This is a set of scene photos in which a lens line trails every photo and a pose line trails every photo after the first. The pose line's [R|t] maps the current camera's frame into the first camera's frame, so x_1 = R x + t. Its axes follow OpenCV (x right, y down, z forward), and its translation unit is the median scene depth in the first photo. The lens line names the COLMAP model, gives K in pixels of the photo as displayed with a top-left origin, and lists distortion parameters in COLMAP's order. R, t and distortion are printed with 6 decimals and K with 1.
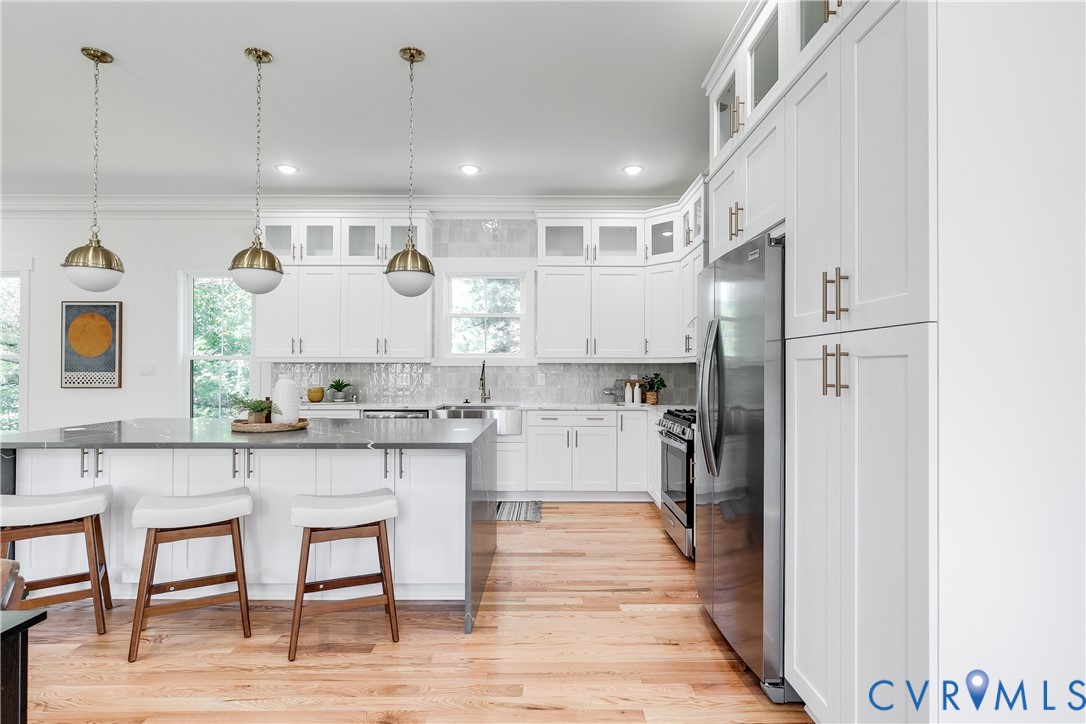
lens RADIAL K [[544.9, 0, 545.5], [0, 544.9, 365.4], [0, 0, 1]] dist [-0.002428, -0.000176]
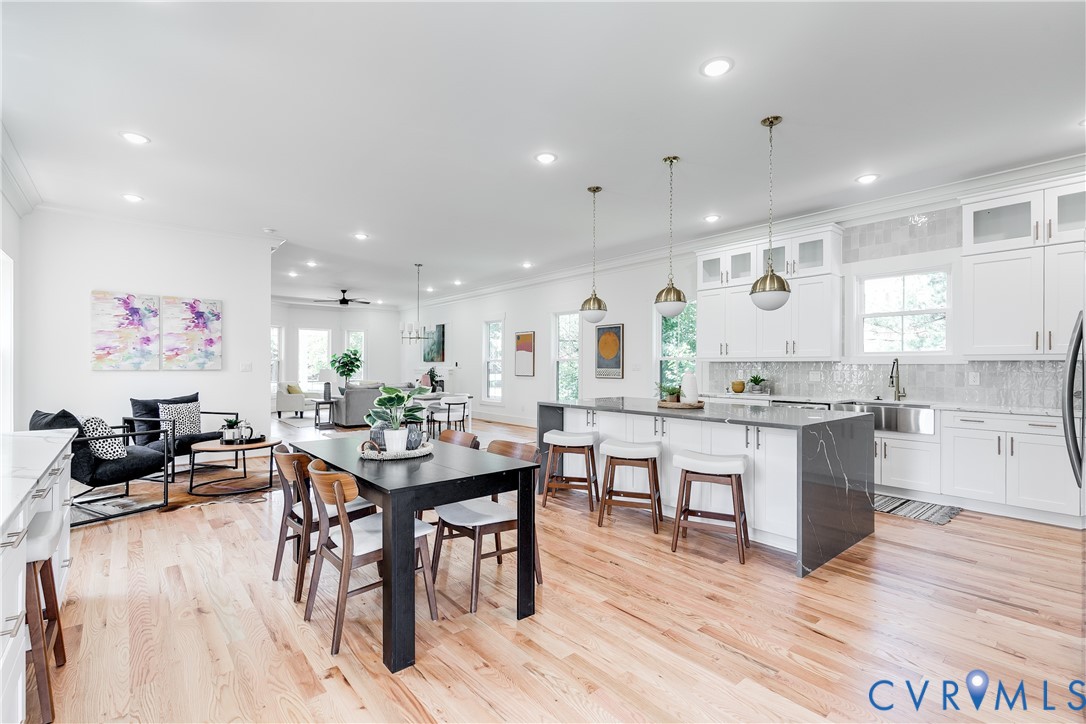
lens RADIAL K [[502.7, 0, 543.0], [0, 502.7, 362.0], [0, 0, 1]] dist [0.008943, -0.000319]
pose [[0.633506, -0.006029, -0.773714, 0.279339], [0.003085, 0.999981, -0.005266, 0.000397], [0.773732, 0.000949, 0.633513, -0.141760]]
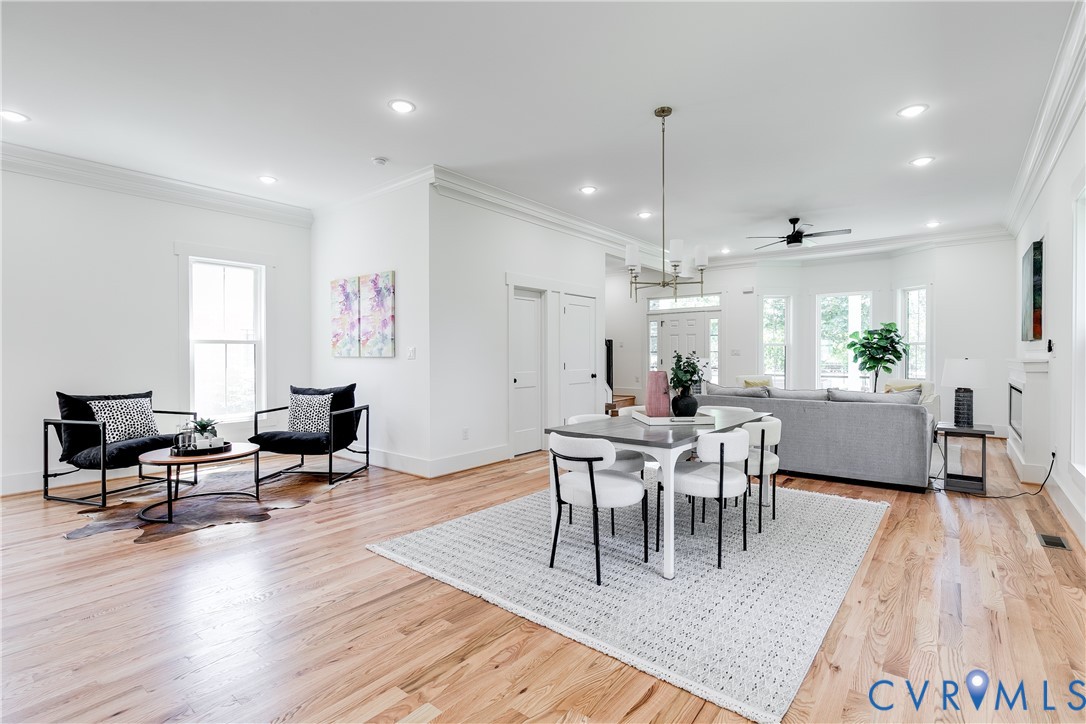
lens RADIAL K [[499.7, 0, 543.0], [0, 499.7, 362.0], [0, 0, 1]] dist [0.012809, 0.000122]
pose [[-0.625046, 0.012435, -0.780489, -0.946815], [0.007611, 0.999923, 0.009837, 0.018246], [0.780551, 0.000208, -0.625093, 1.289495]]
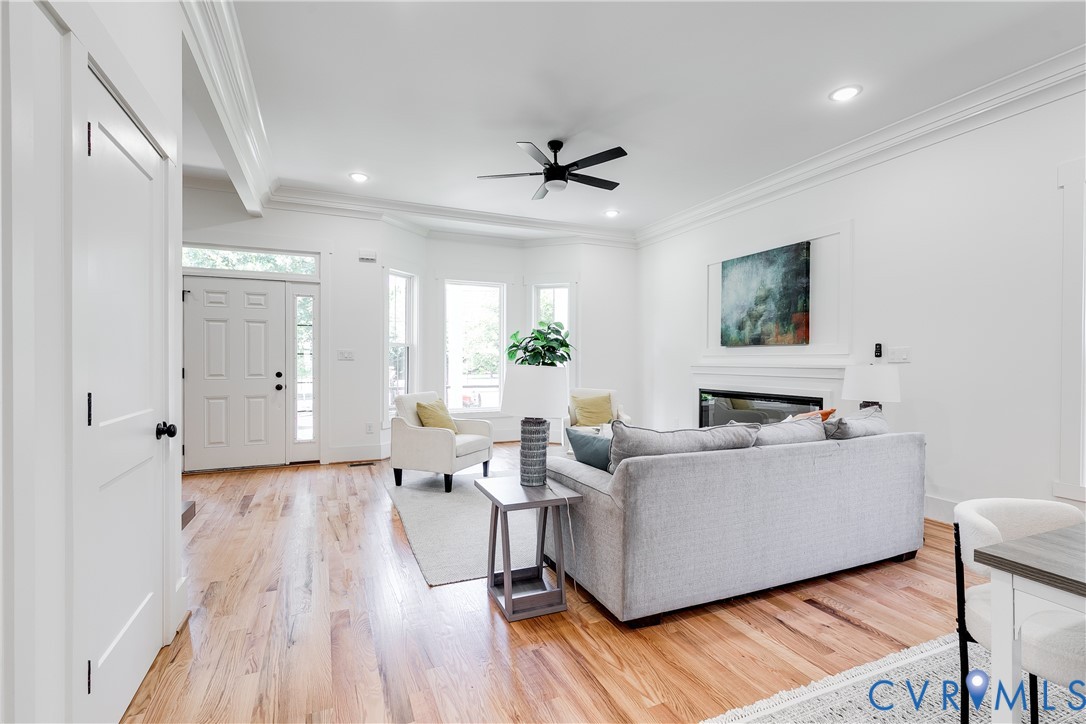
lens RADIAL K [[502.7, 0, 543.0], [0, 502.7, 362.0], [0, 0, 1]] dist [0.008943, -0.000319]
pose [[0.396788, 0.003001, -0.917905, -1.886349], [0.002740, 0.999986, 0.004454, 0.015002], [0.917906, -0.004282, 0.396774, 0.406230]]
